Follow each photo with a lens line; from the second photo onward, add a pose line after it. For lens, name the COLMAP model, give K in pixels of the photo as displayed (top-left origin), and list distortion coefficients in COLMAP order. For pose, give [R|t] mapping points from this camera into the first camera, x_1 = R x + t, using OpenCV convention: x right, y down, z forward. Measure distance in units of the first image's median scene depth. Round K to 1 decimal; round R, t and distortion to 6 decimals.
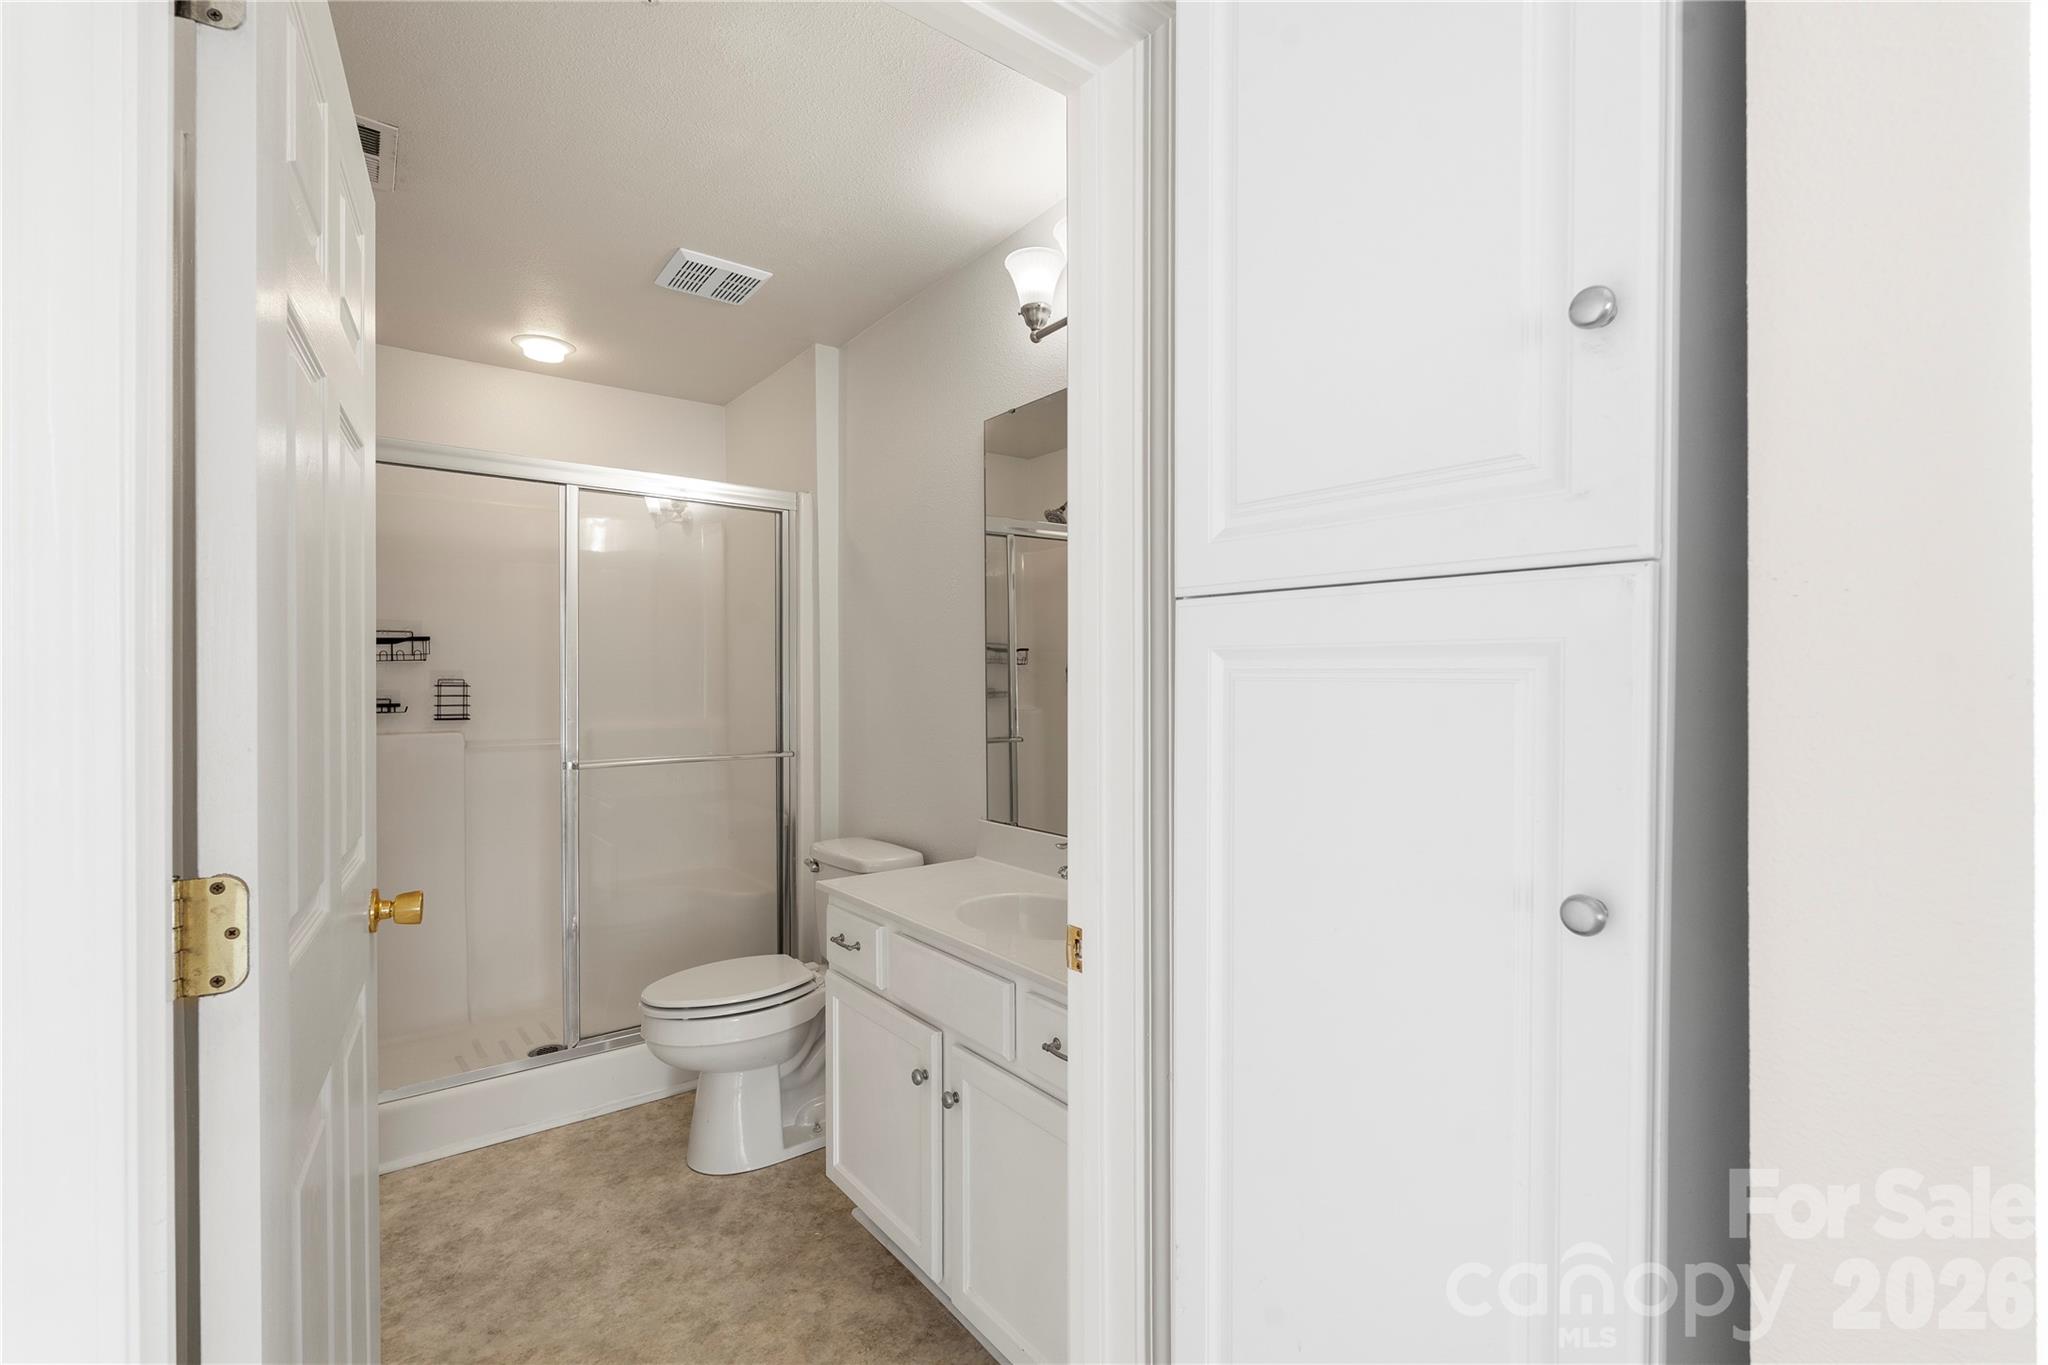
lens RADIAL K [[904.6, 0, 1024.5], [0, 904.6, 681.7], [0, 0, 1]] dist [-0.001992, 0.000140]
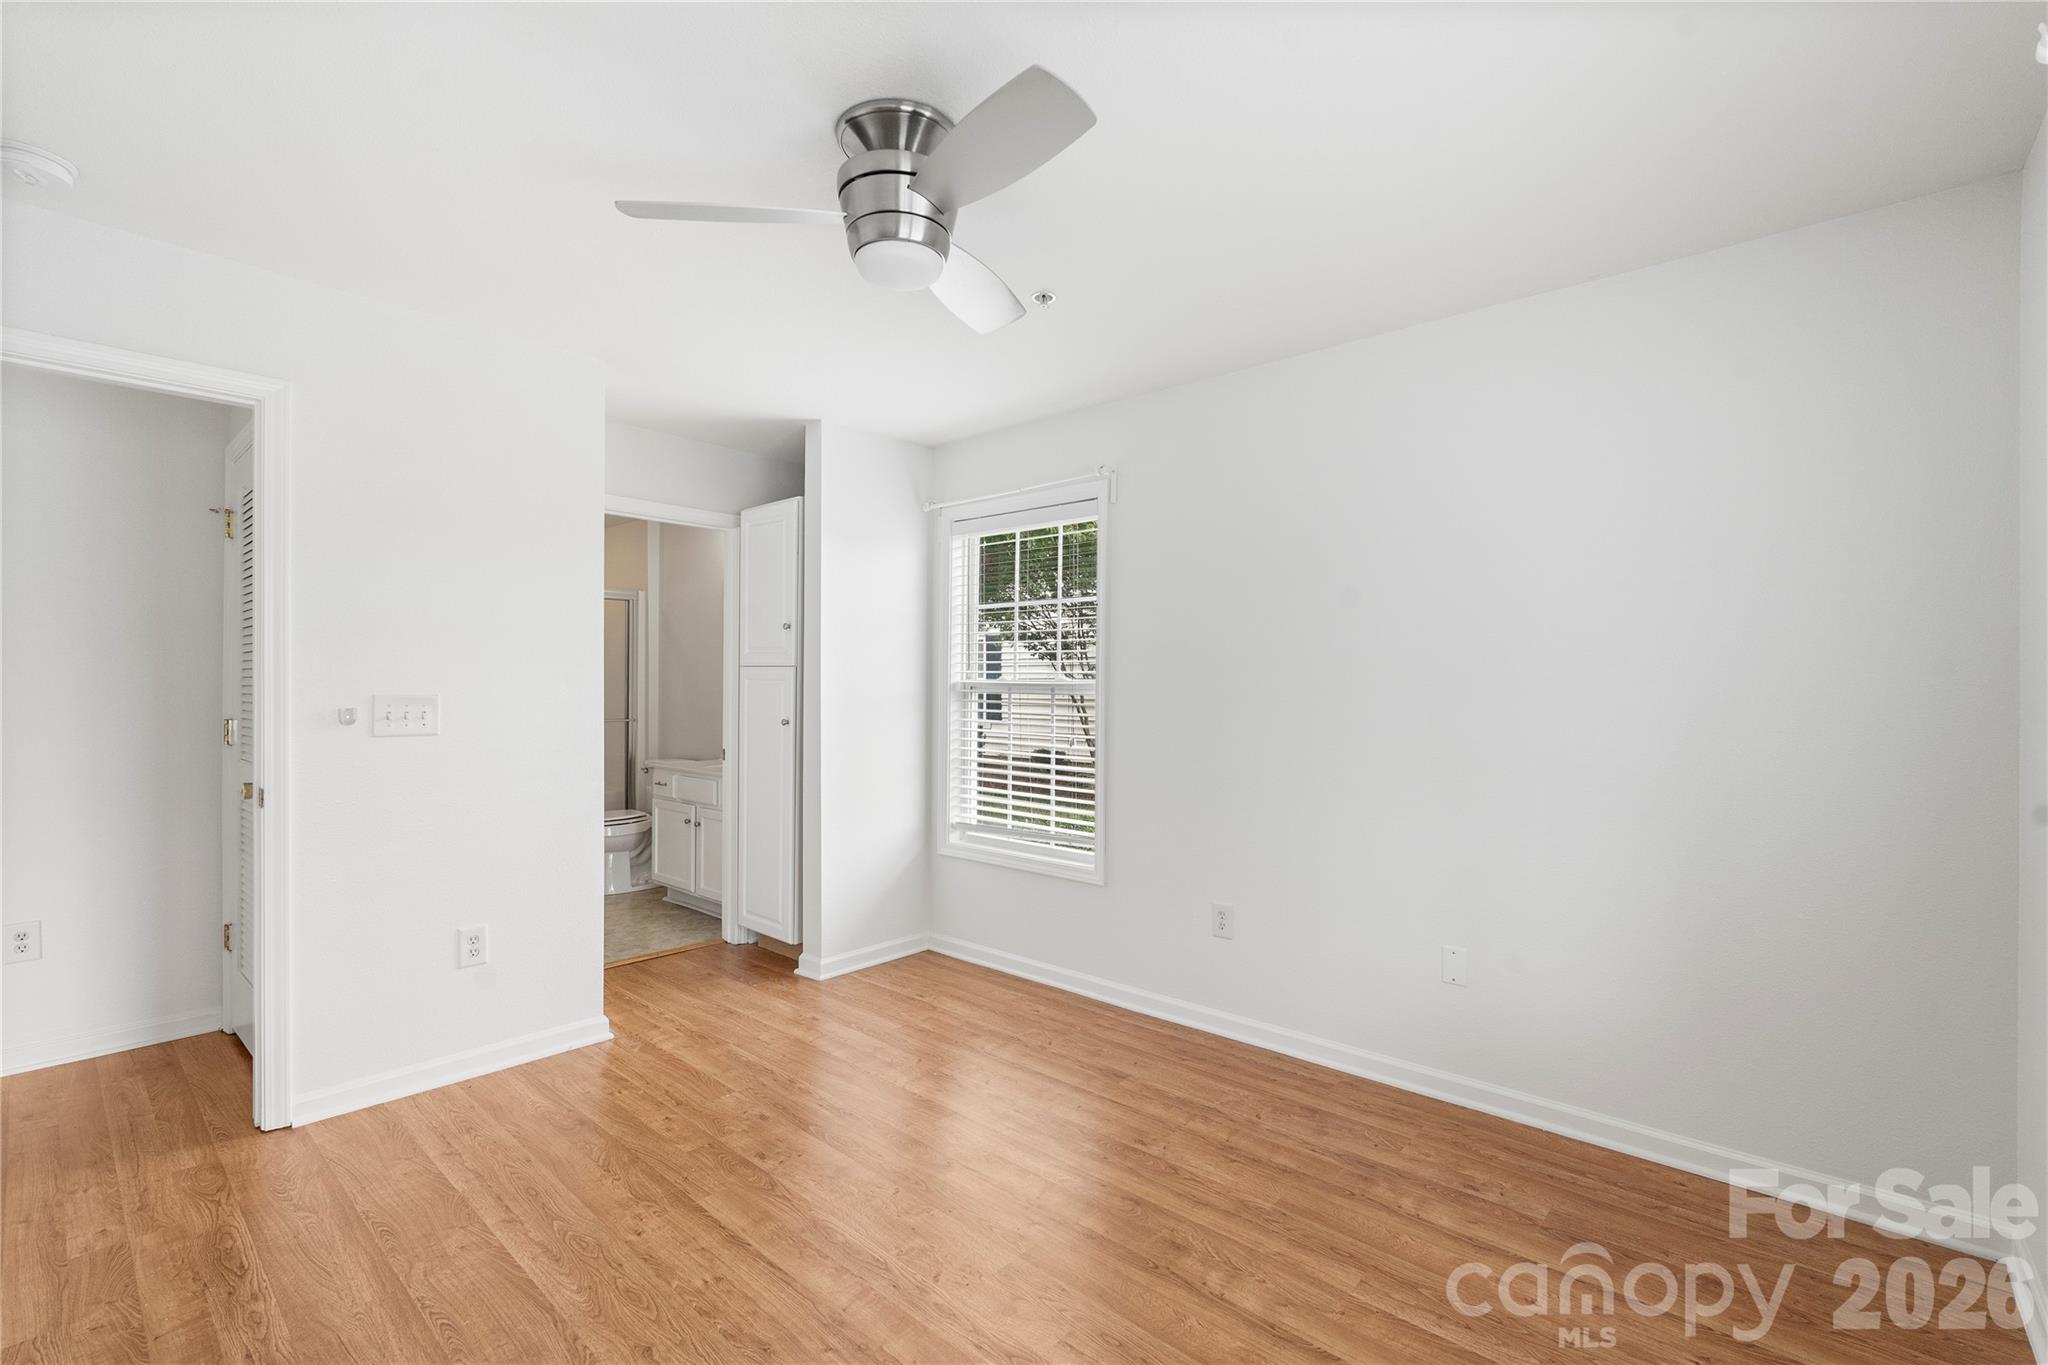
lens RADIAL K [[927.3, 0, 1033.1], [0, 927.3, 680.1], [0, 0, 1]] dist [-0.002378, -0.000097]
pose [[0.983626, 0.004172, 0.180172, 0.276604], [-0.003887, 0.999991, -0.001937, -0.007429], [-0.180178, 0.001205, 0.983633, -1.343430]]
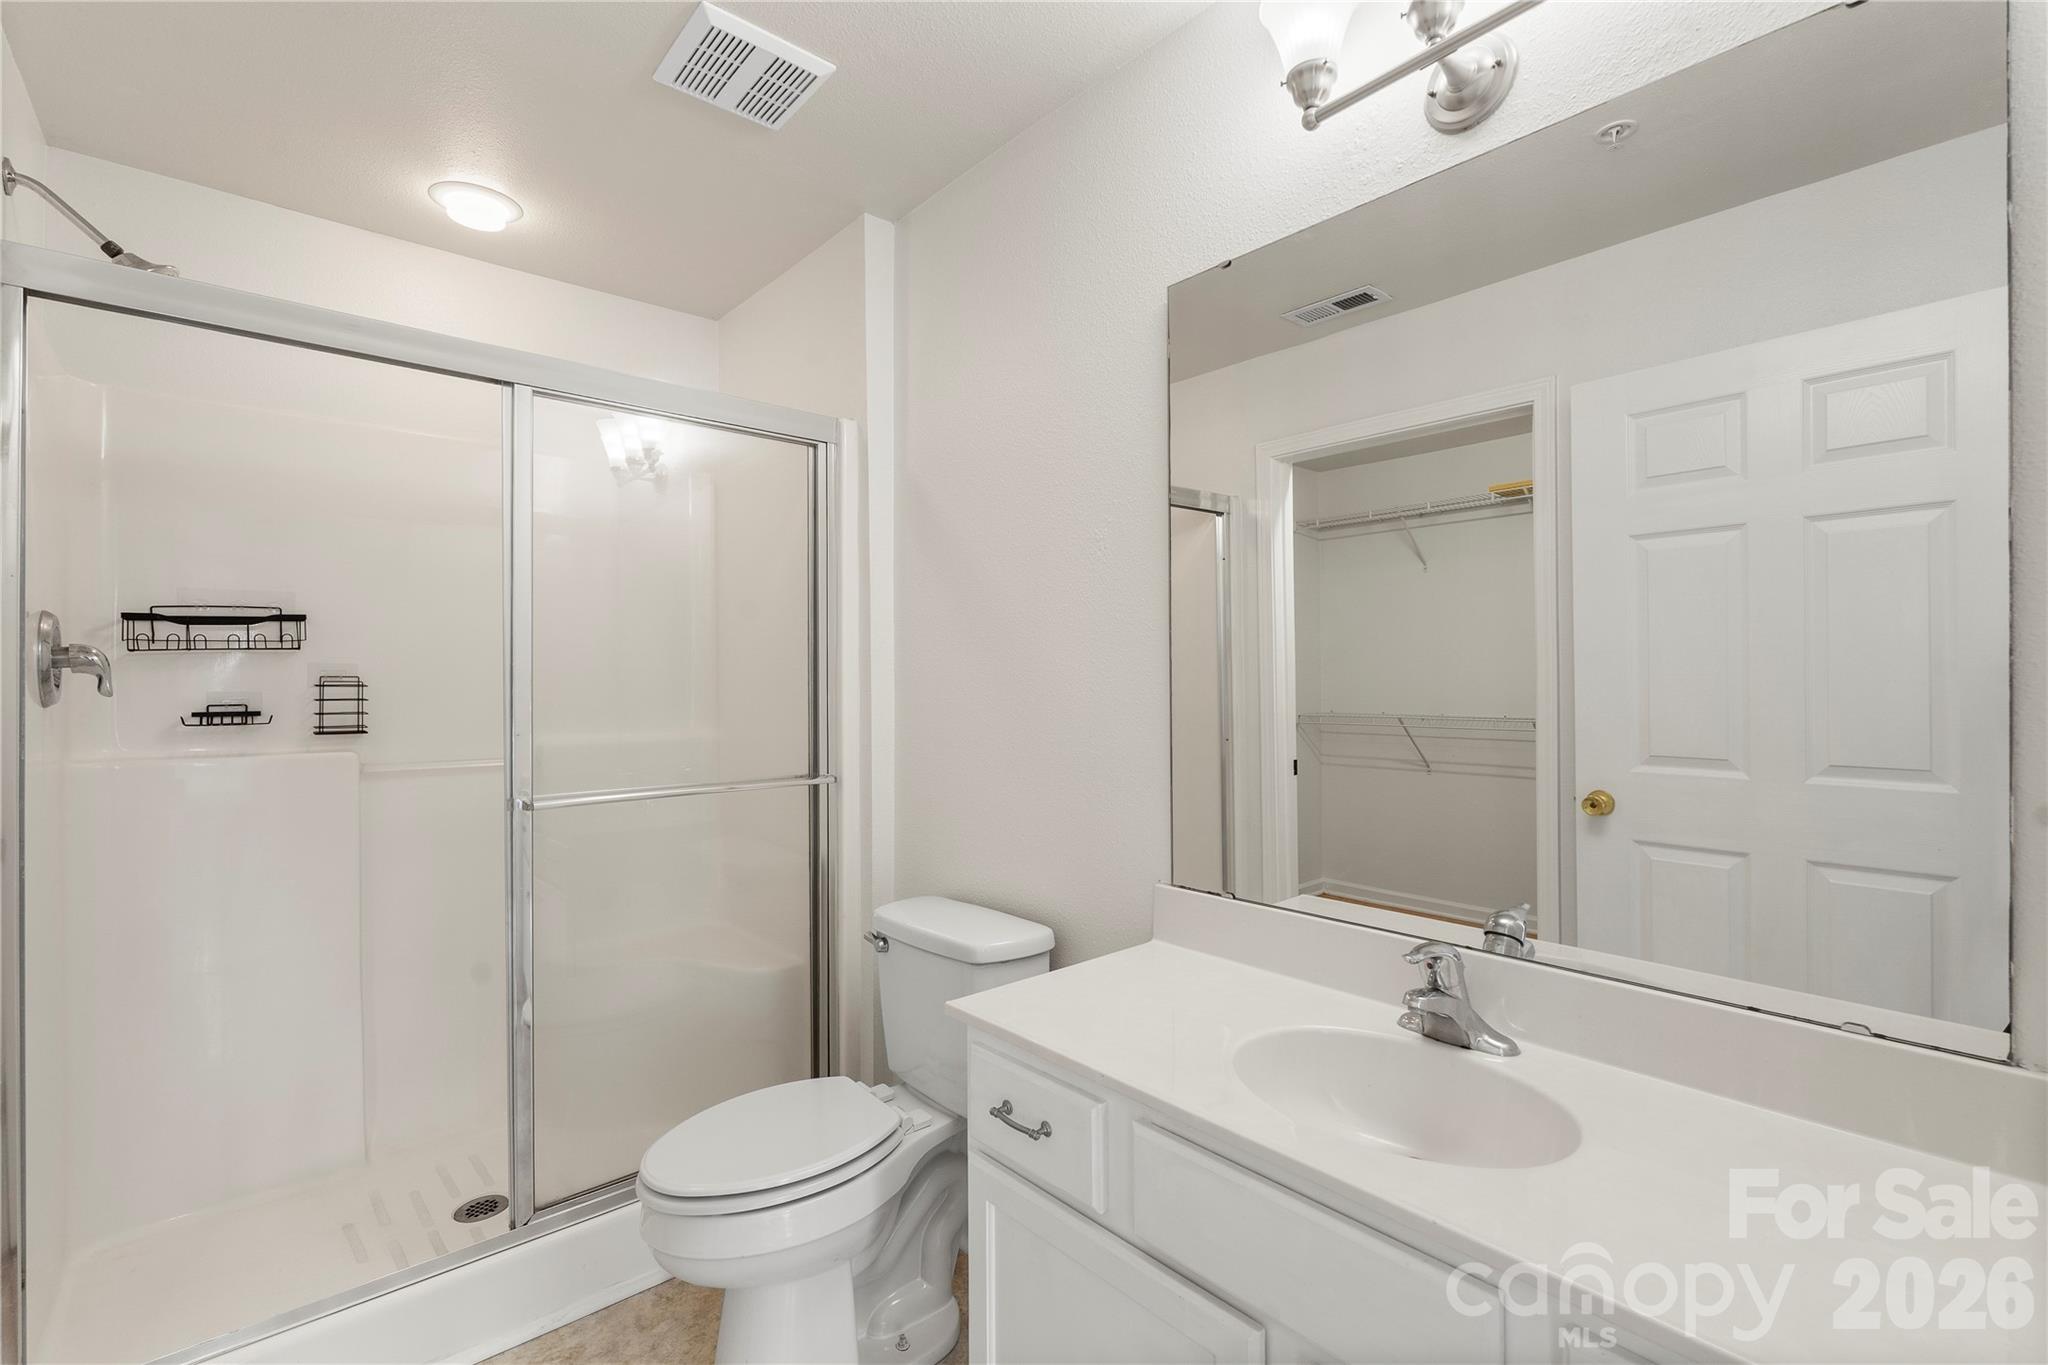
lens RADIAL K [[927.3, 0, 1033.1], [0, 927.3, 680.1], [0, 0, 1]] dist [-0.002378, -0.000097]
pose [[0.998046, -0.000766, 0.062473, -0.165118], [0.000915, 0.999997, -0.002359, 0.002845], [-0.062471, 0.002412, 0.998044, 0.289953]]
